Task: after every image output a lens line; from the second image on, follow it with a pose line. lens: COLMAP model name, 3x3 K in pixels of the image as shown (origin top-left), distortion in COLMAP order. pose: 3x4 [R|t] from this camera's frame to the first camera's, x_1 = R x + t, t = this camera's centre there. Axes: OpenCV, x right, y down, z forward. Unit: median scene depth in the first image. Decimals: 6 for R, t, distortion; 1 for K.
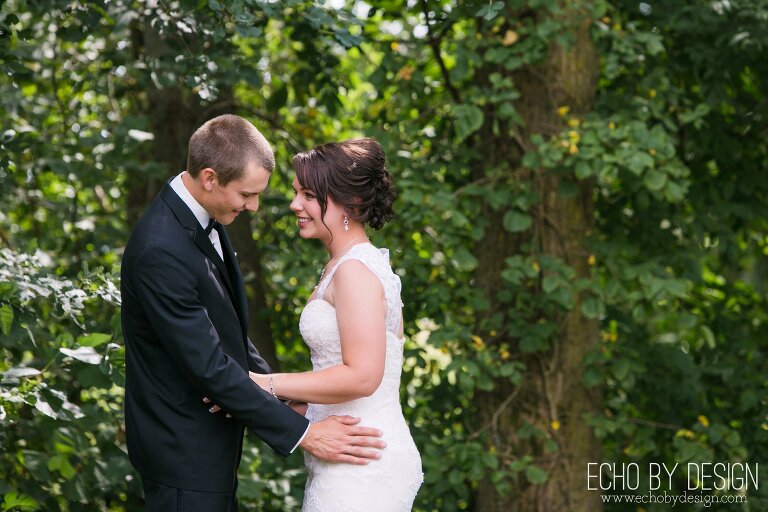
lens RADIAL K [[3862.4, 0, 384.0], [0, 3862.4, 256.0], [0, 0, 1]] dist [-0.192707, 13.375726]
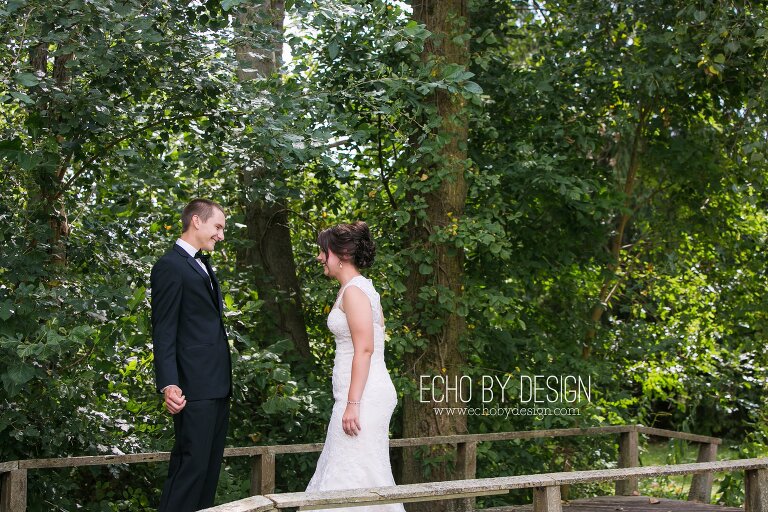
lens RADIAL K [[1513.9, 0, 384.0], [0, 1513.9, 256.0], [0, 0, 1]] dist [-0.026671, -0.379347]
pose [[0.999846, 0.013044, 0.011704, 0.003201], [-0.012800, 0.999704, -0.020679, 0.001134], [-0.011971, 0.020526, 0.999718, 0.209388]]
